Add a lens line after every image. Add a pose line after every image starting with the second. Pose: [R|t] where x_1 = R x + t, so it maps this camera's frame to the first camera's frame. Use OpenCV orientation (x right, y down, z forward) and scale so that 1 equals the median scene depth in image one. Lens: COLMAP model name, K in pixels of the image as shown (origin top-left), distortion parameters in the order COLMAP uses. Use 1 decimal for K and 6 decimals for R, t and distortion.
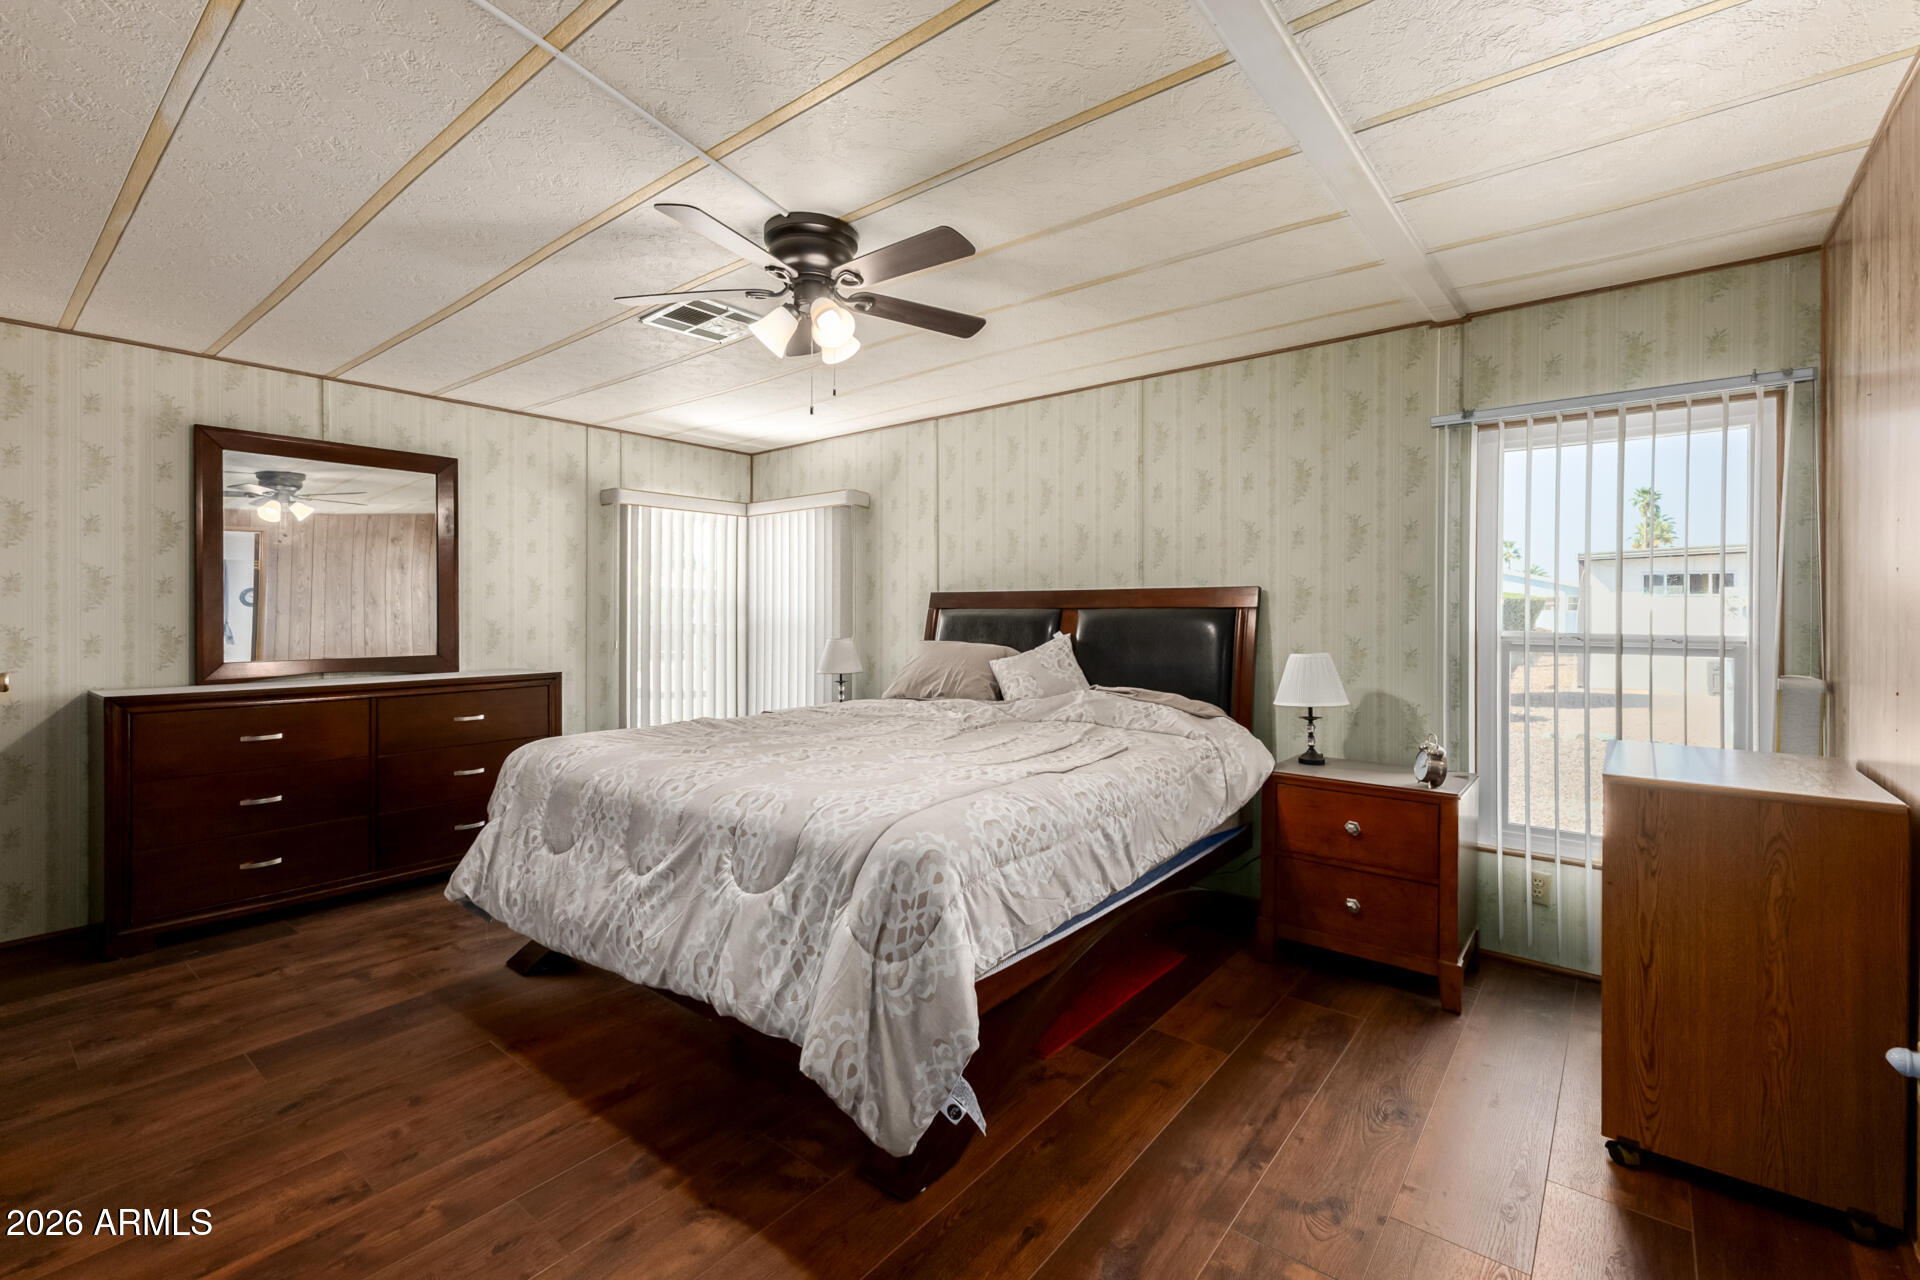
lens RADIAL K [[829.9, 0, 956.8], [0, 829.9, 628.0], [0, 0, 1]] dist [0.014475, -0.000187]
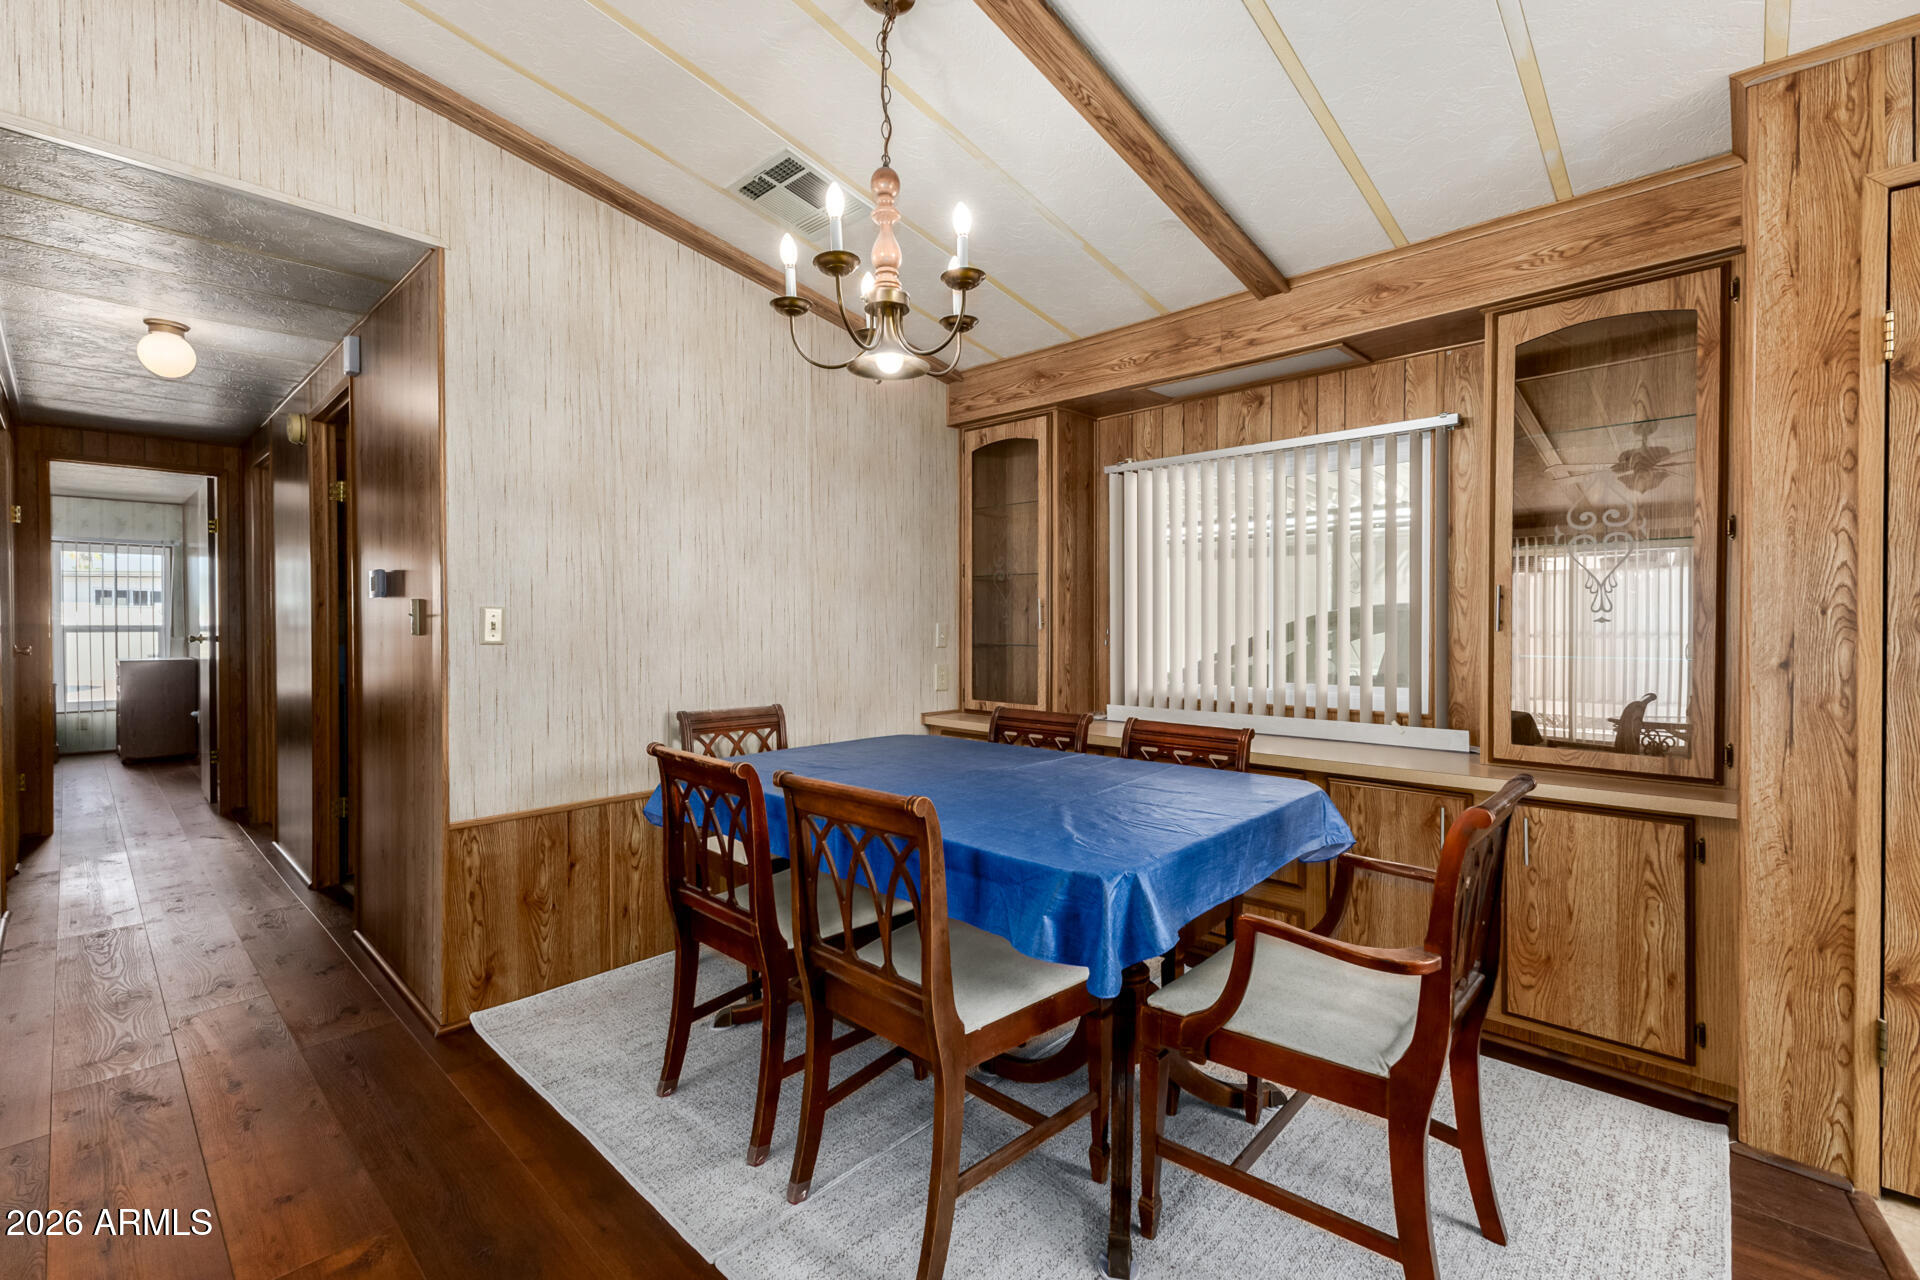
lens RADIAL K [[829.9, 0, 956.8], [0, 829.9, 628.0], [0, 0, 1]] dist [0.014475, -0.000187]
pose [[0.058860, -0.012786, 0.998184, -1.806825], [0.004387, 0.999912, 0.012549, -0.005003], [-0.998257, 0.003640, 0.058911, -1.921017]]
